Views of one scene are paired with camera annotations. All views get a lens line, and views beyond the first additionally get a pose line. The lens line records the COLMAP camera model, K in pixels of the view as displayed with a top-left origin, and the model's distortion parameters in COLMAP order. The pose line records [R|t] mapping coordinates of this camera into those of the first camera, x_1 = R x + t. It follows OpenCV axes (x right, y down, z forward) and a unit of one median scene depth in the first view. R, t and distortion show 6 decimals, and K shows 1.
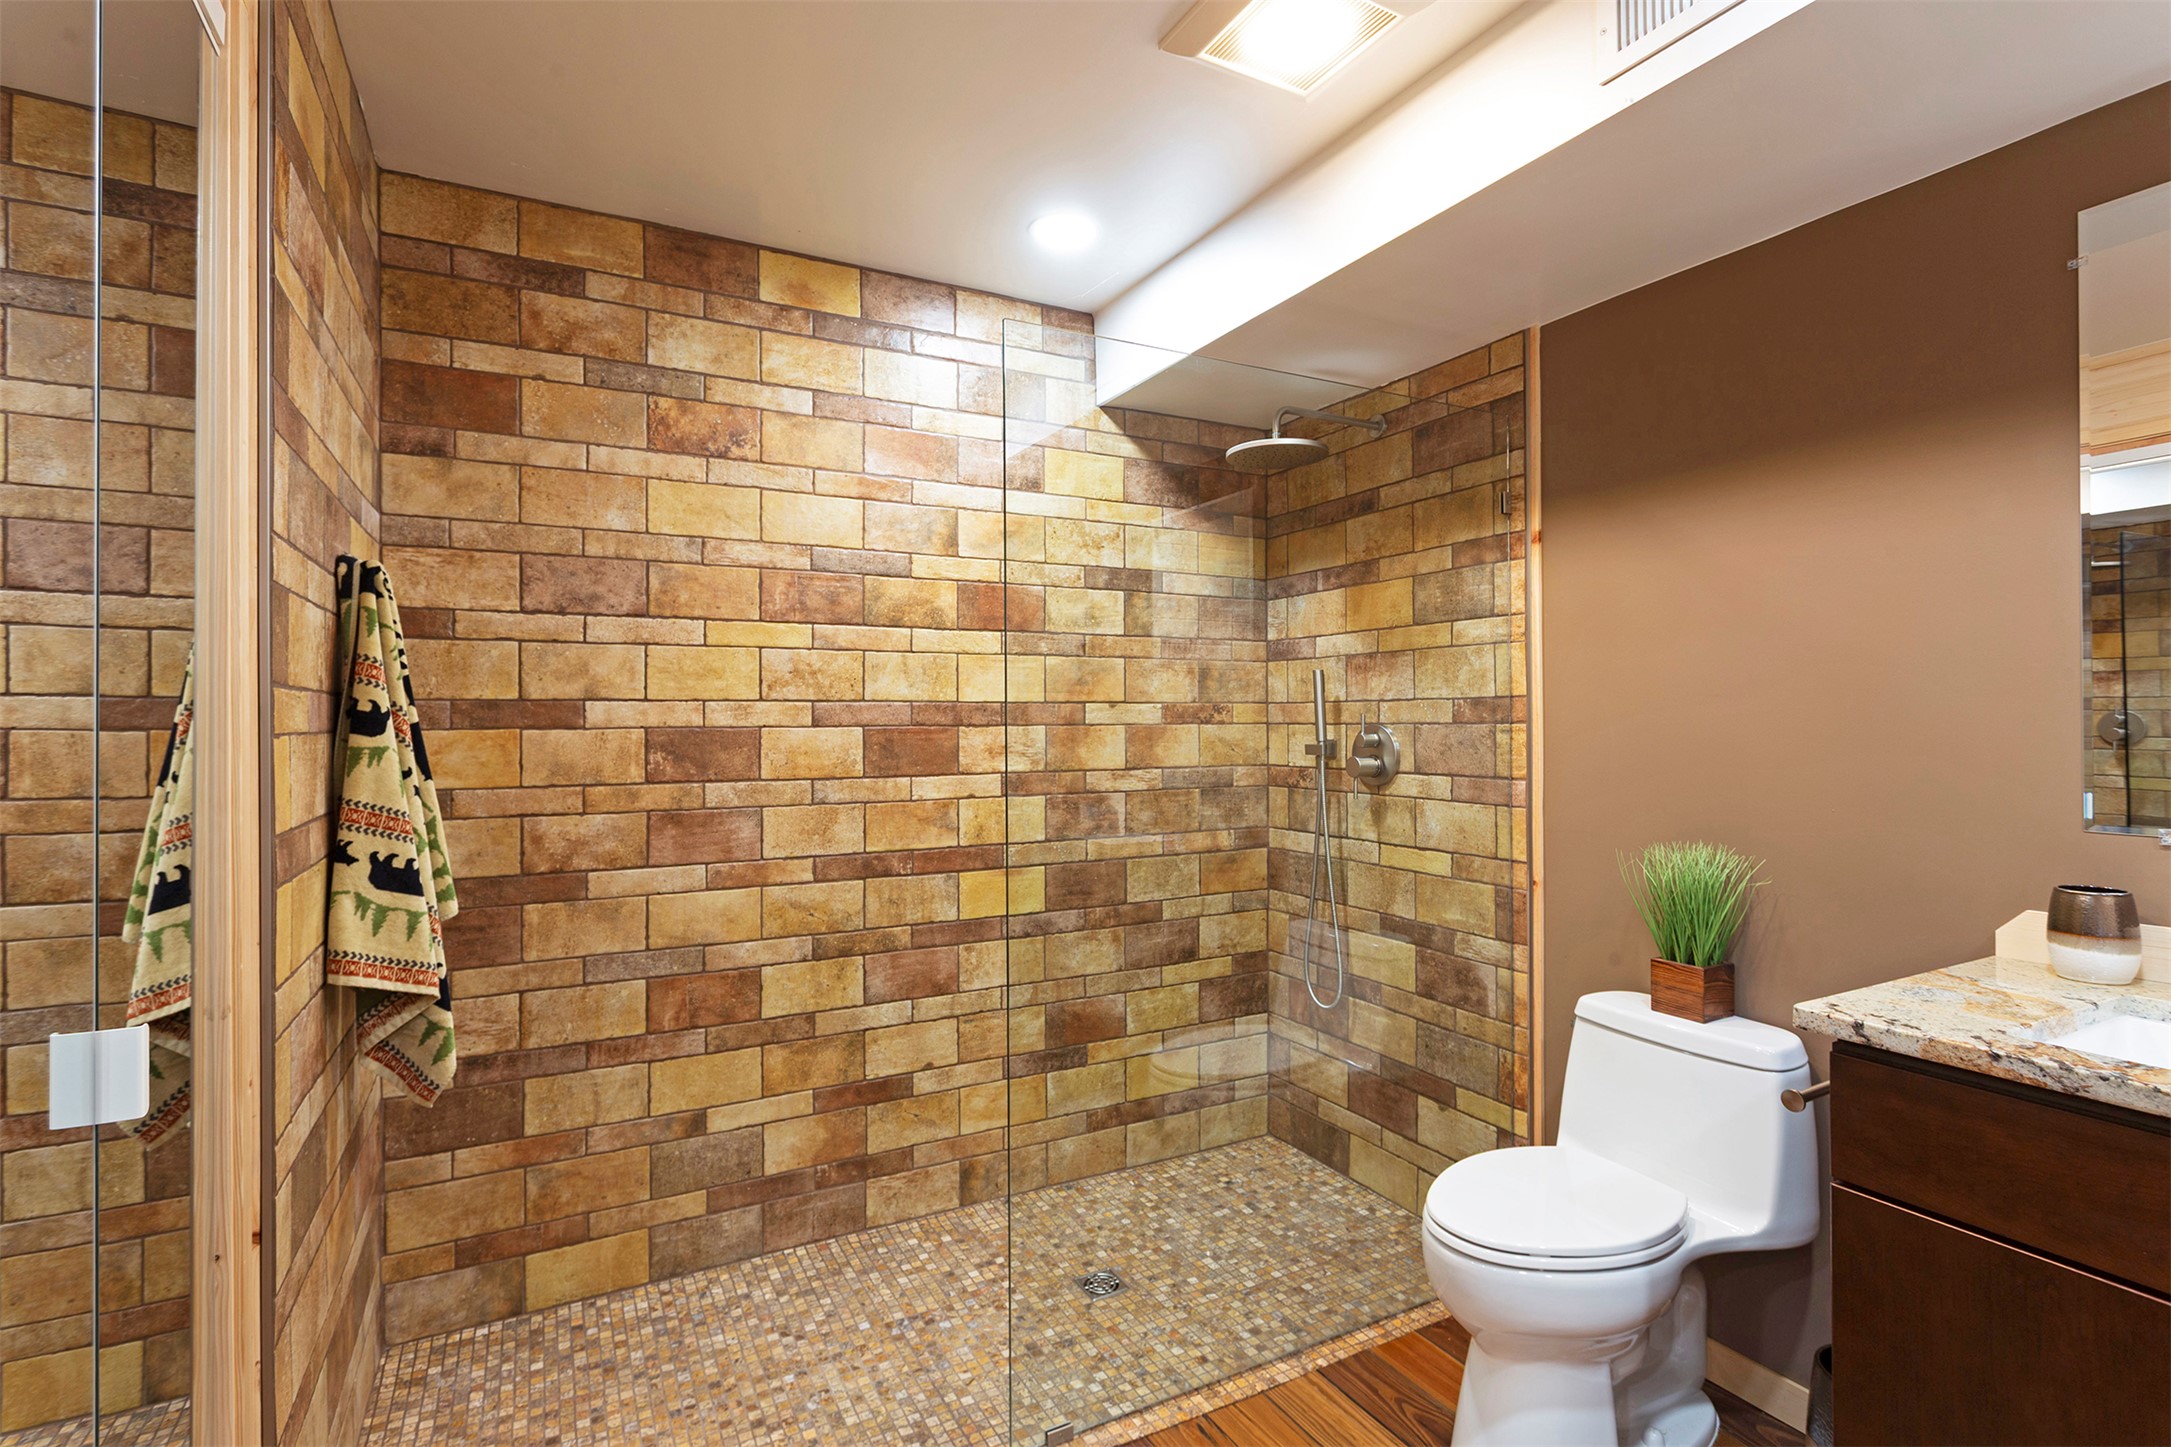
lens RADIAL K [[1023.4, 0, 1104.0], [0, 1023.4, 760.0], [0, 0, 1]] dist [-0.000877, -0.000163]
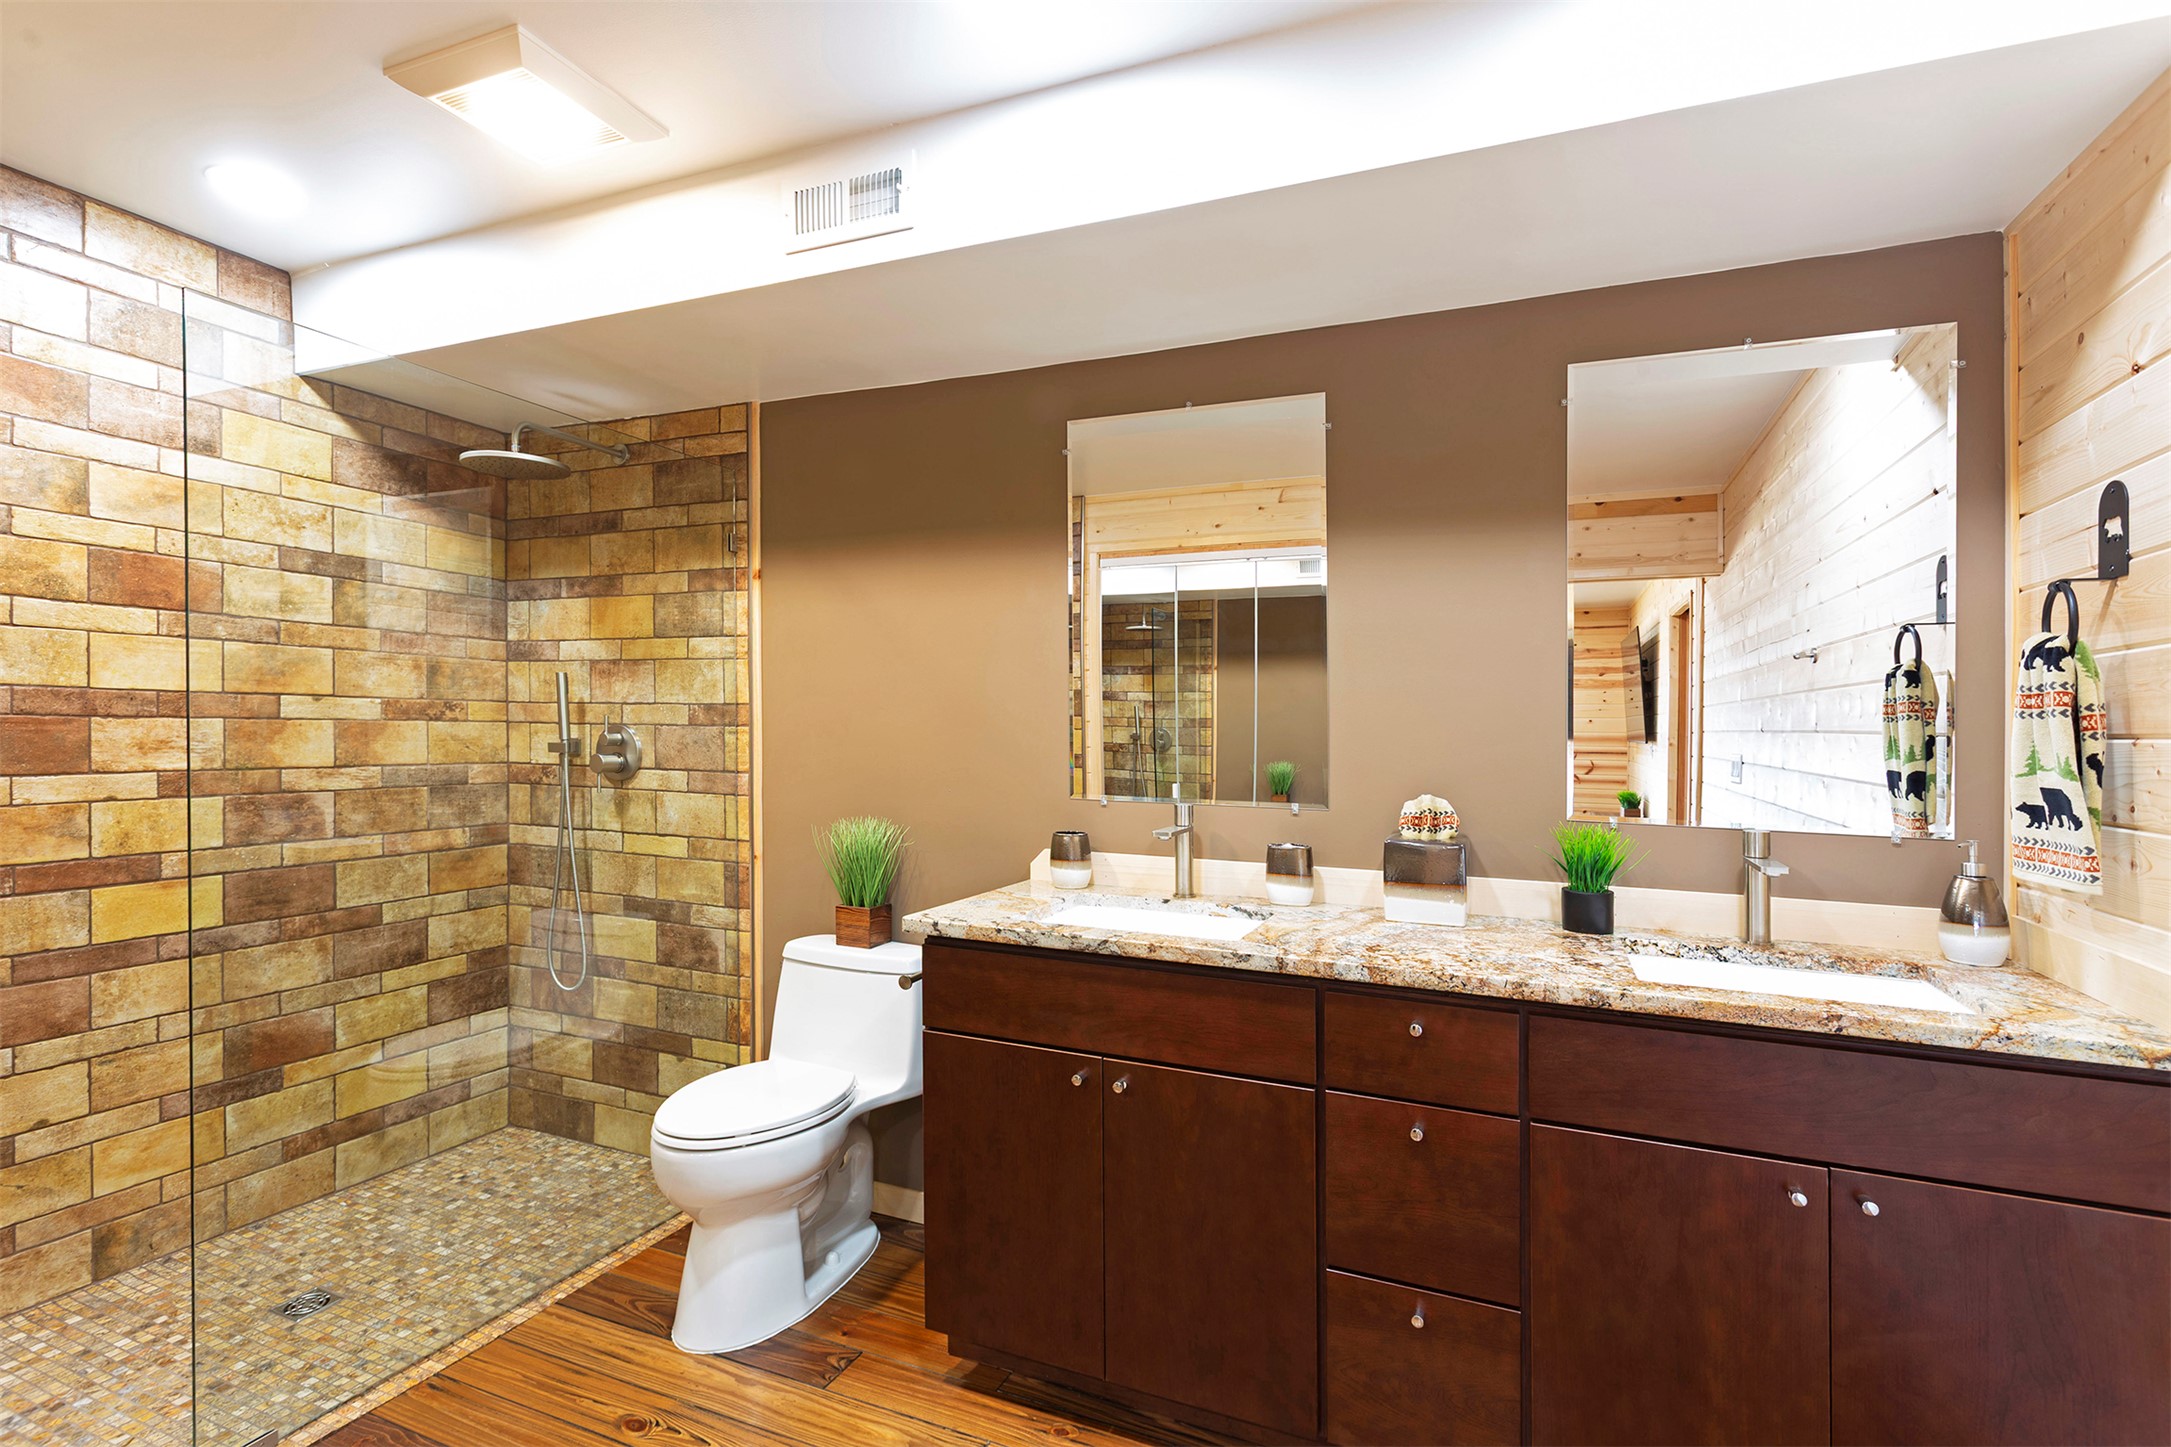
lens RADIAL K [[1023.4, 0, 1104.0], [0, 1023.4, 760.0], [0, 0, 1]] dist [-0.000877, -0.000163]
pose [[0.777914, -0.000236, 0.628370, -0.020917], [0.002408, 0.999994, -0.002605, 0.007336], [-0.628366, 0.003539, 0.777910, -0.189004]]
